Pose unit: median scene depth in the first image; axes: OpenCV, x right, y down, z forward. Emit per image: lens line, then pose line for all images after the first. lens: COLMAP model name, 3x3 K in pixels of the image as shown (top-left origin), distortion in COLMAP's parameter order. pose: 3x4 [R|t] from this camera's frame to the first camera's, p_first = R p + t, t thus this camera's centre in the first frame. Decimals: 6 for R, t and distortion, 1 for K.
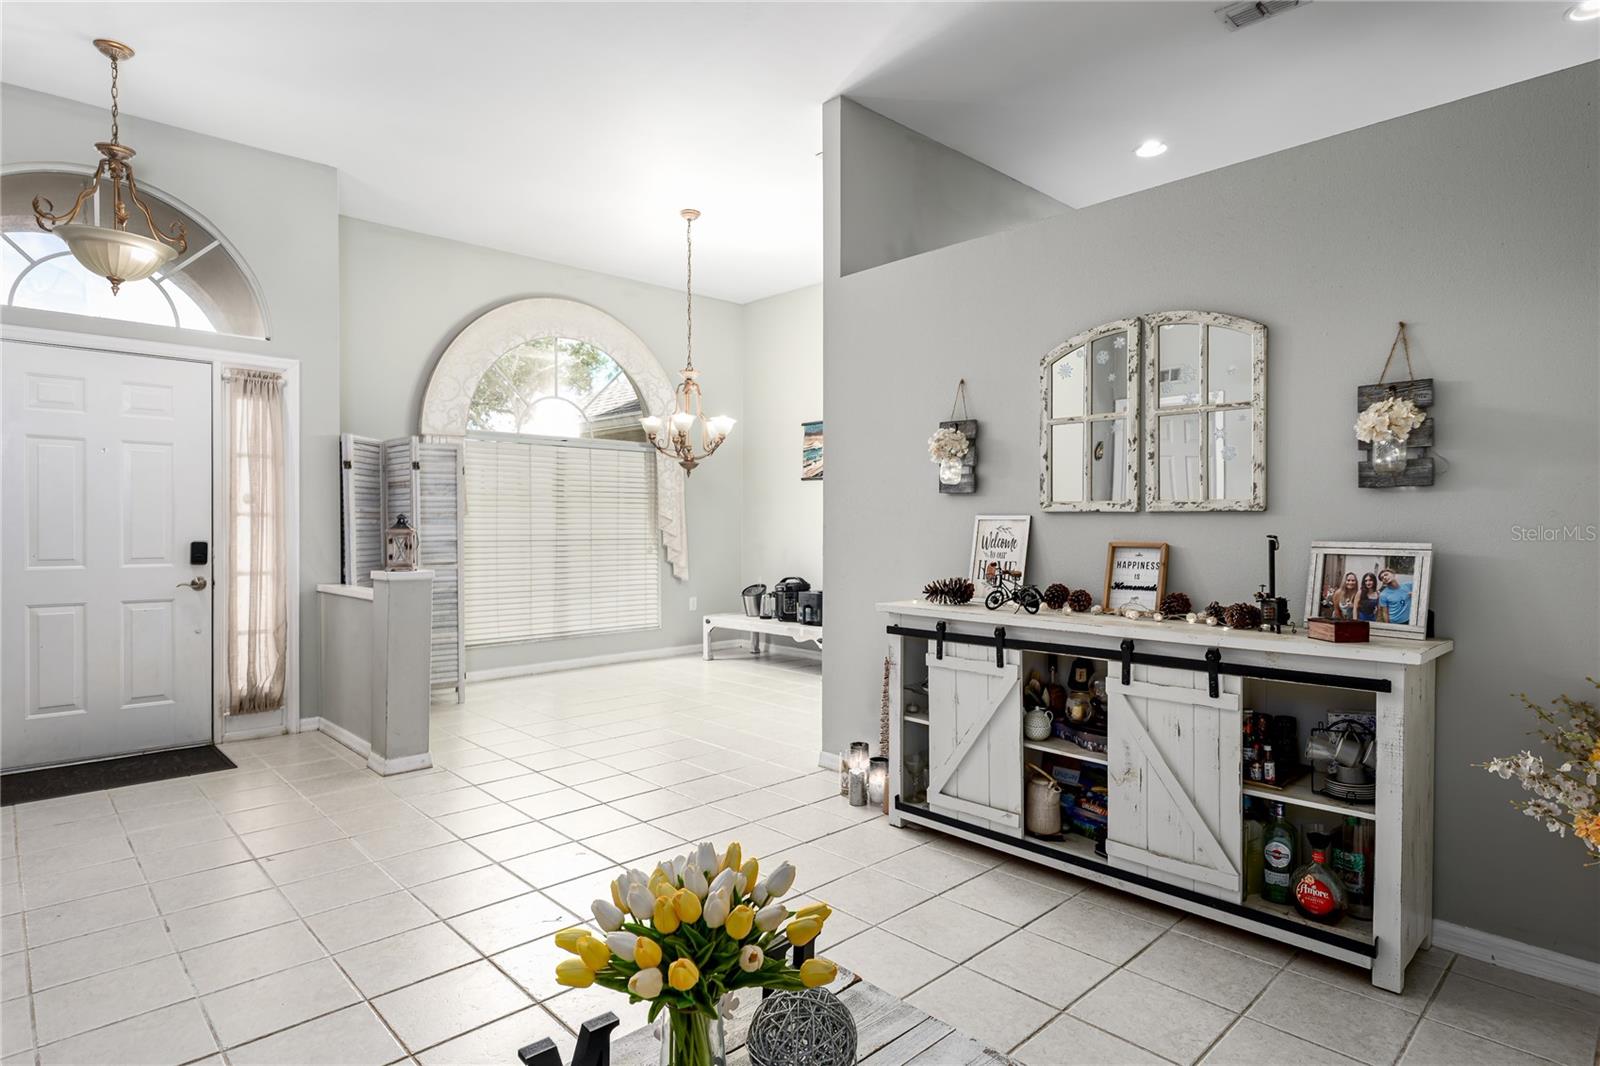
lens RADIAL K [[866.1, 0, 800.0], [0, 866.1, 533.0], [0, 0, 1]] dist [-0.007101, 0.001274]
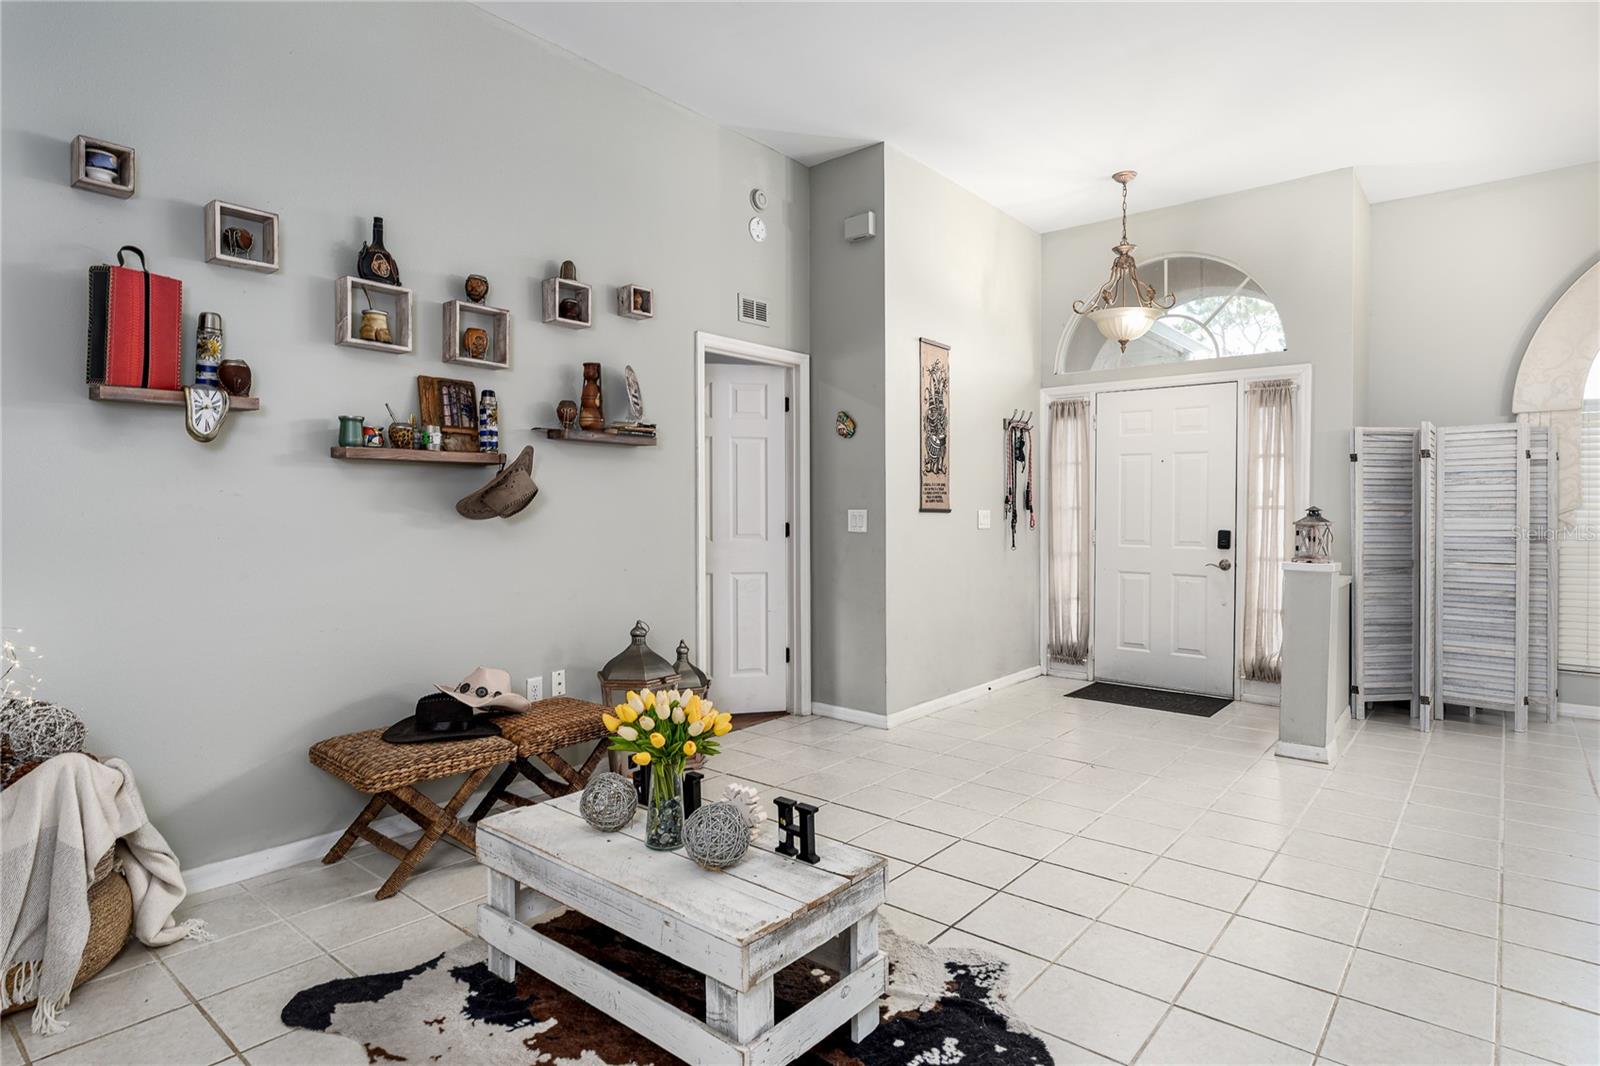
lens RADIAL K [[860.2, 0, 798.9], [0, 860.2, 512.3], [0, 0, 1]] dist [0.003523, -0.000375]
pose [[0.123523, -0.001832, -0.992340, 0.402239], [-0.017597, 0.999837, -0.004036, 0.000153], [0.992186, 0.017961, 0.123471, 0.237471]]
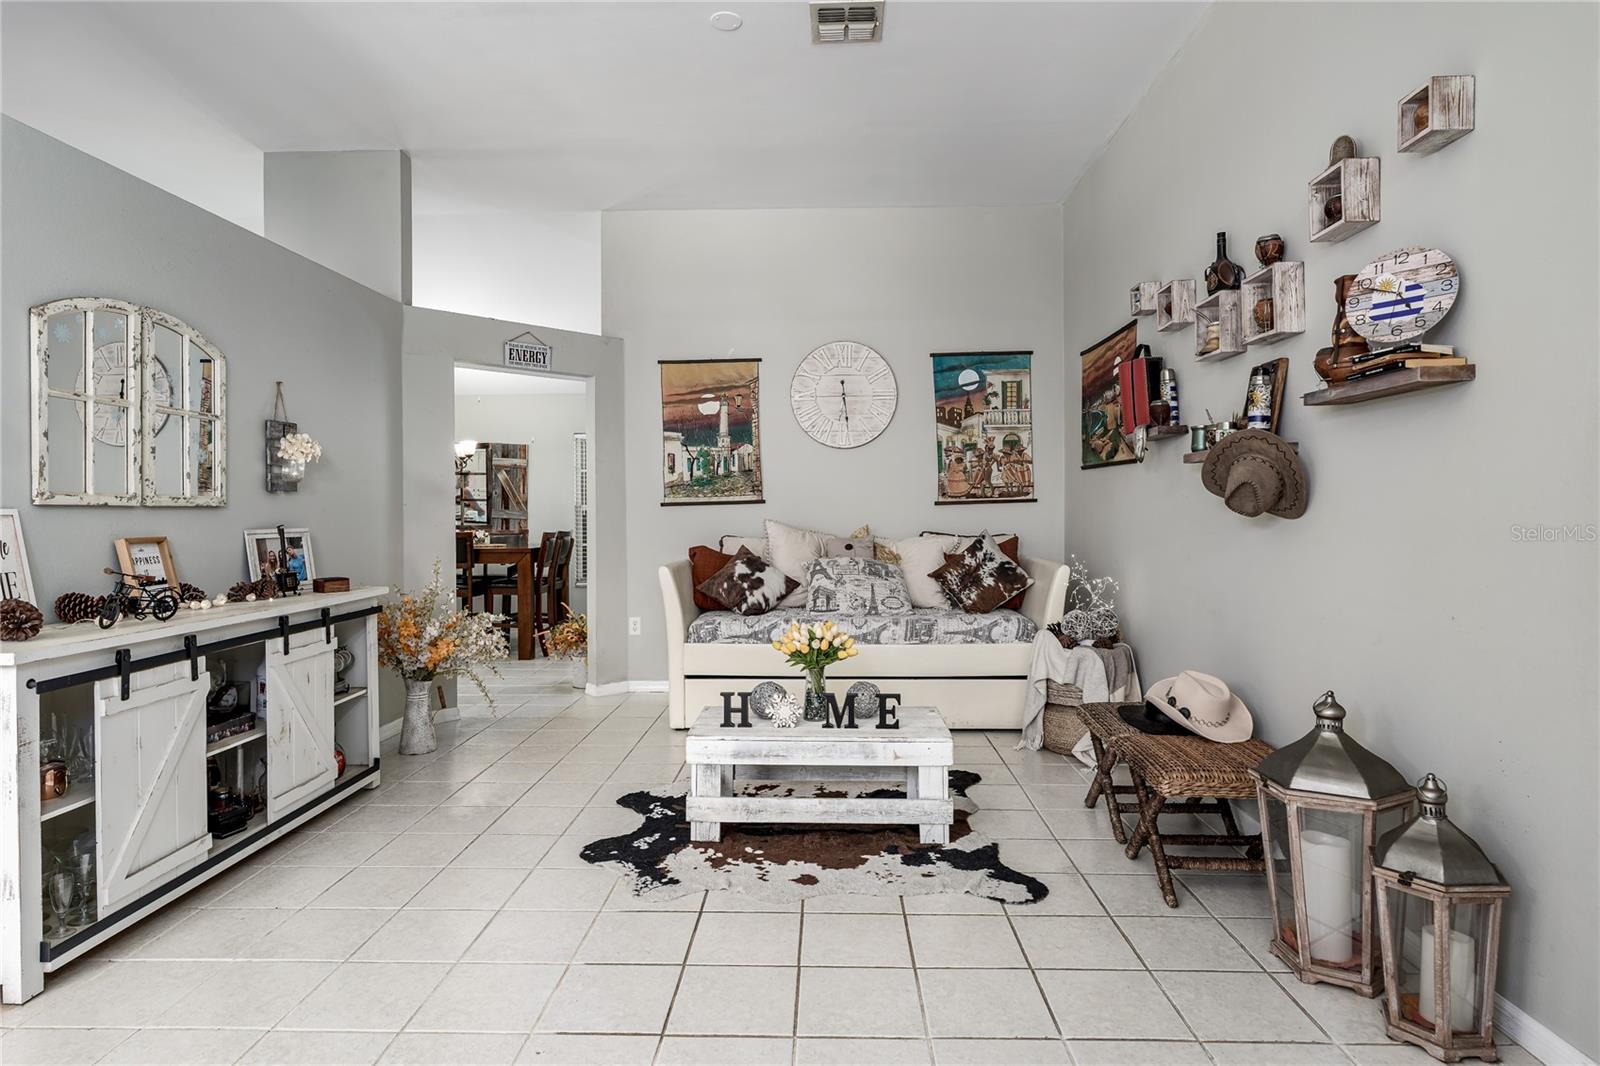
lens RADIAL K [[860.2, 0, 798.9], [0, 860.2, 512.3], [0, 0, 1]] dist [0.003523, -0.000375]
pose [[-0.703974, 0.004497, 0.710212, -0.504994], [0.019005, 0.999741, 0.012507, -0.009563], [-0.709972, 0.022302, -0.703877, 0.714566]]
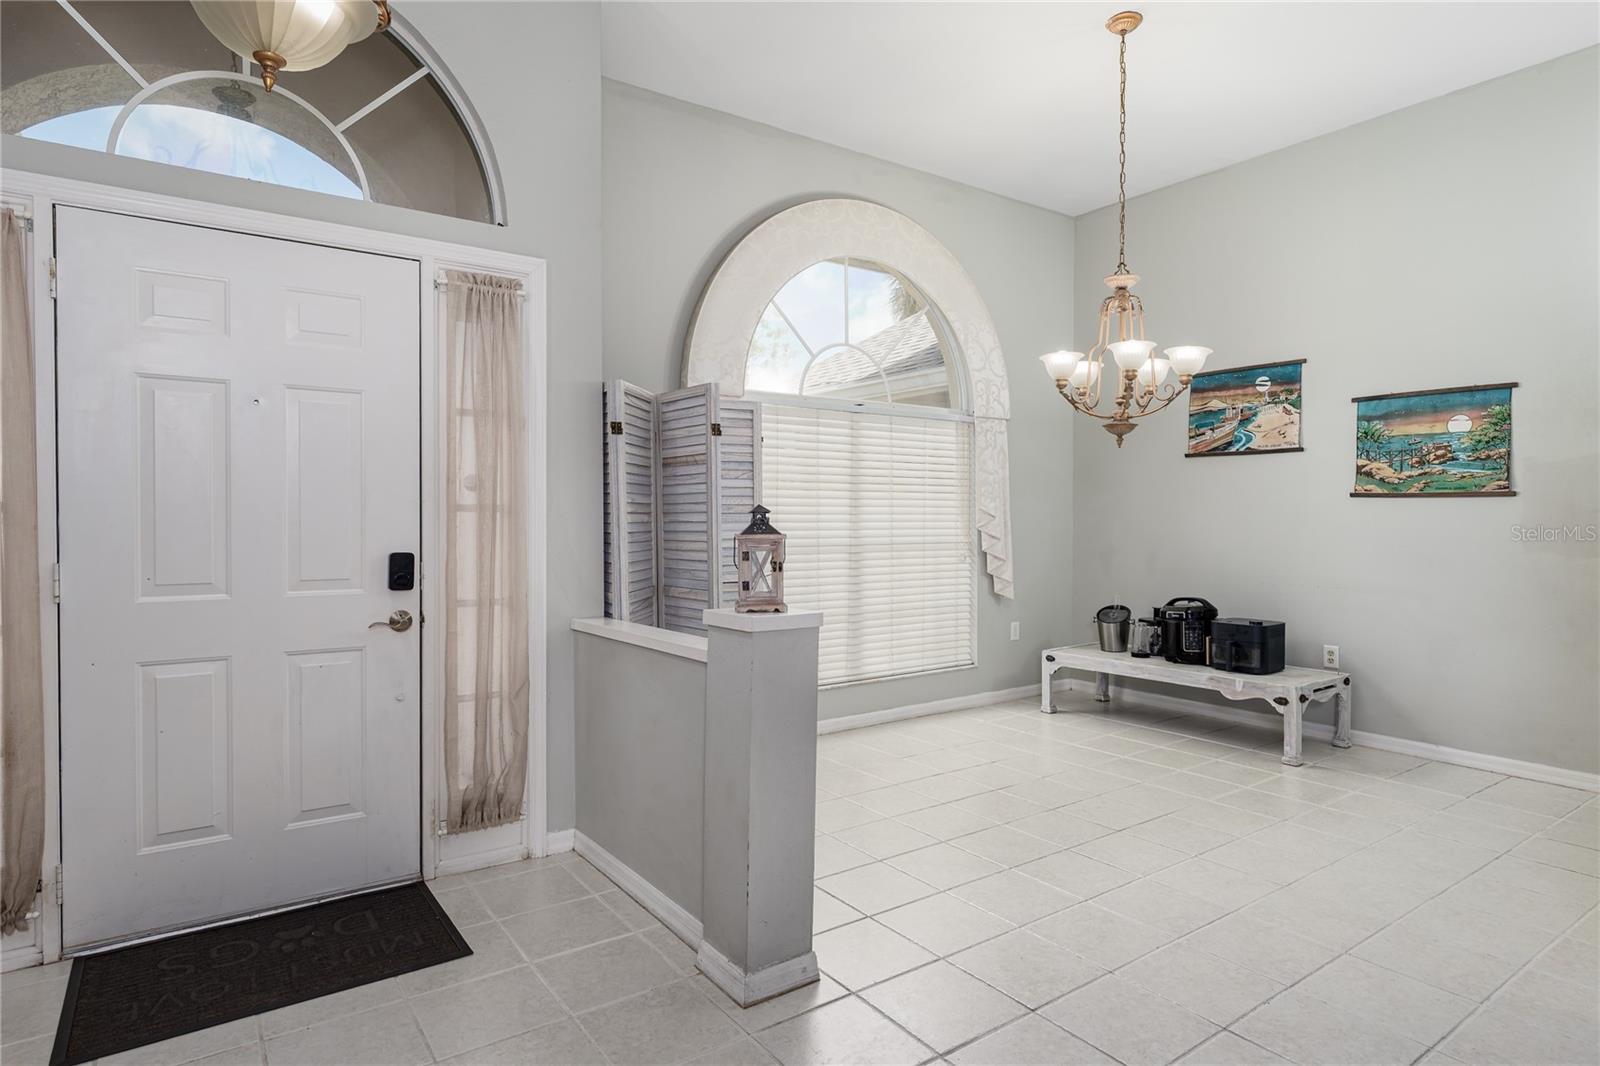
lens RADIAL K [[873.9, 0, 807.1], [0, 873.9, 527.6], [0, 0, 1]] dist [-0.006424, -0.000392]
pose [[0.990882, -0.001769, -0.134722, -0.305390], [0.001567, 0.999997, -0.001603, -0.005741], [0.134724, 0.001377, 0.990882, 0.396694]]
